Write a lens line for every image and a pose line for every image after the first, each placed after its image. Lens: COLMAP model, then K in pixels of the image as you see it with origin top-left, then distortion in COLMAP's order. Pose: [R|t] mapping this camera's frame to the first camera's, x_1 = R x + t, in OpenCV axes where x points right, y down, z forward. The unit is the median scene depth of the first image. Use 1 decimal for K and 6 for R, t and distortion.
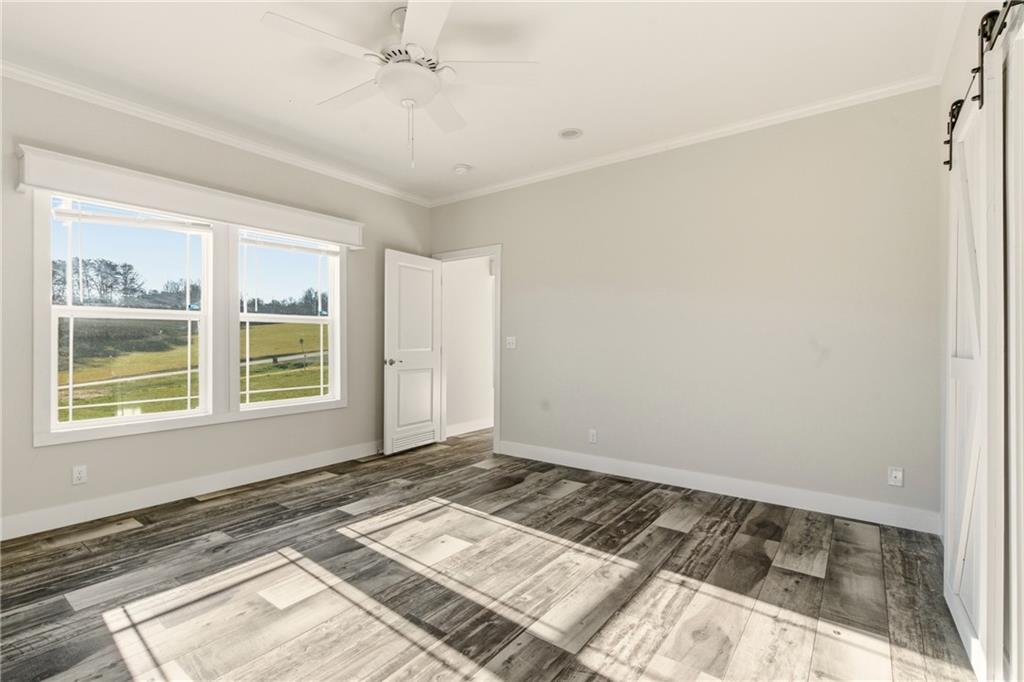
lens RADIAL K [[462.5, 0, 511.7], [0, 462.5, 327.3], [0, 0, 1]] dist [0.002675, 0.000655]
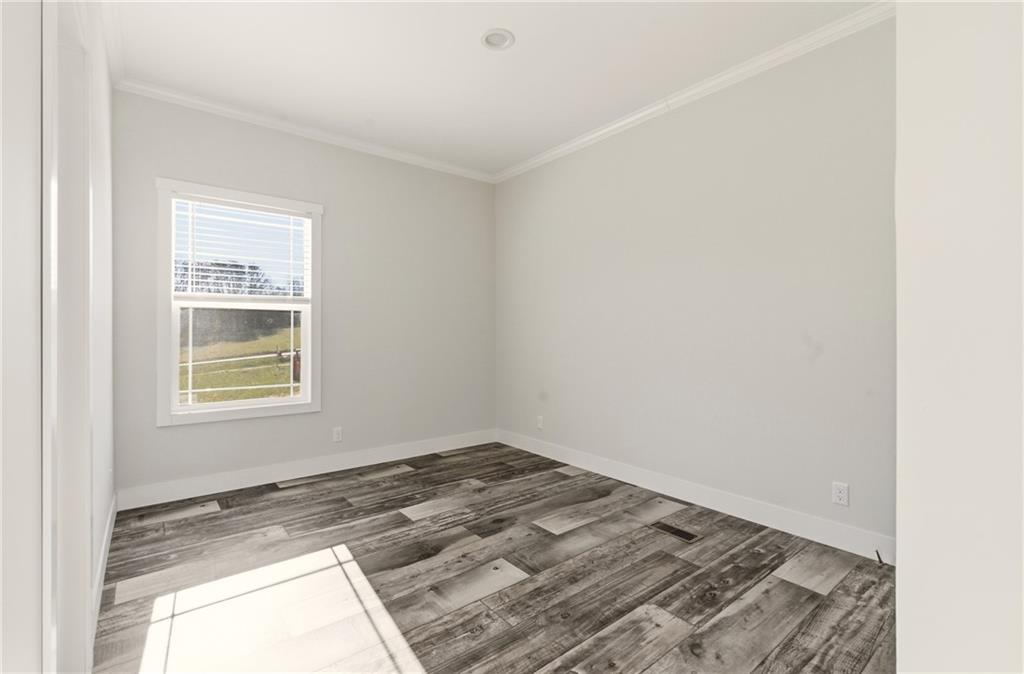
lens RADIAL K [[456.1, 0, 512.0], [0, 456.1, 337.0], [0, 0, 1]] dist [0.000889, 0.000089]
pose [[0.969067, 0.004273, -0.246760, 0.077509], [0.006364, 0.999085, 0.042290, 0.006591], [0.246715, -0.042552, 0.968153, 0.201396]]
